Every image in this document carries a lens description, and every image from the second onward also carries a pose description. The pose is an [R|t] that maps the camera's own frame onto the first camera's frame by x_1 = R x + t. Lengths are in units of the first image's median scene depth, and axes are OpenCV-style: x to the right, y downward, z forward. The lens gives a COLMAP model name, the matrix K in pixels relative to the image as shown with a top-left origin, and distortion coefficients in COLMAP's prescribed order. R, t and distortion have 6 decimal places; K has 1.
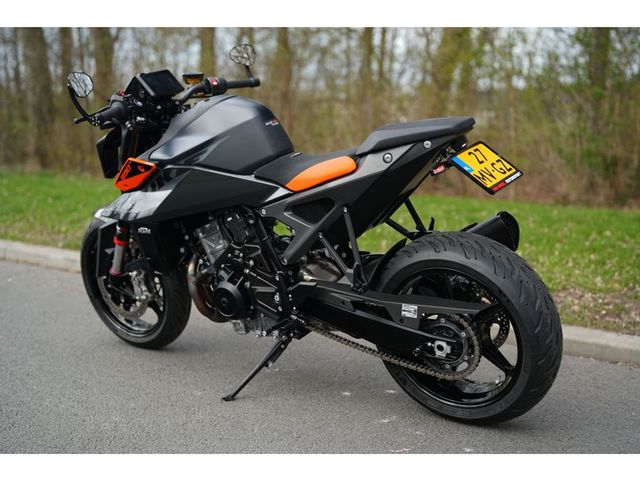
lens RADIAL K [[886.6, 0, 320.0], [0, 886.6, 240.0], [0, 0, 1]] dist [-0.105155, 1.047368]
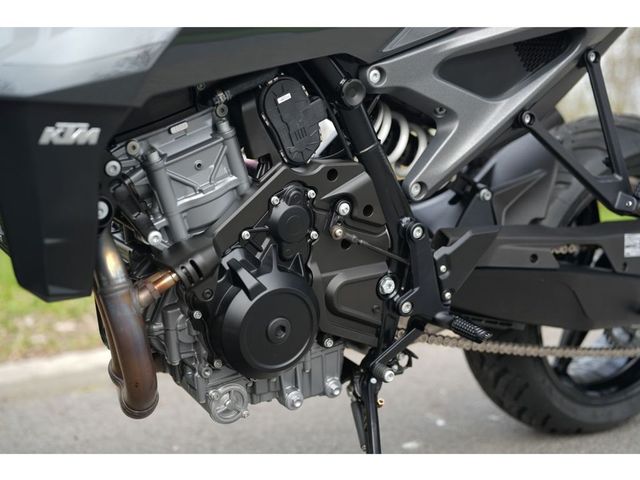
lens RADIAL K [[886.6, 0, 320.0], [0, 886.6, 240.0], [0, 0, 1]] dist [-0.105155, 1.047368]
pose [[0.371087, -0.069092, 0.926024, -0.468113], [0.166076, 0.986088, 0.007022, 0.036469], [-0.913626, 0.151185, 0.377399, 0.897630]]
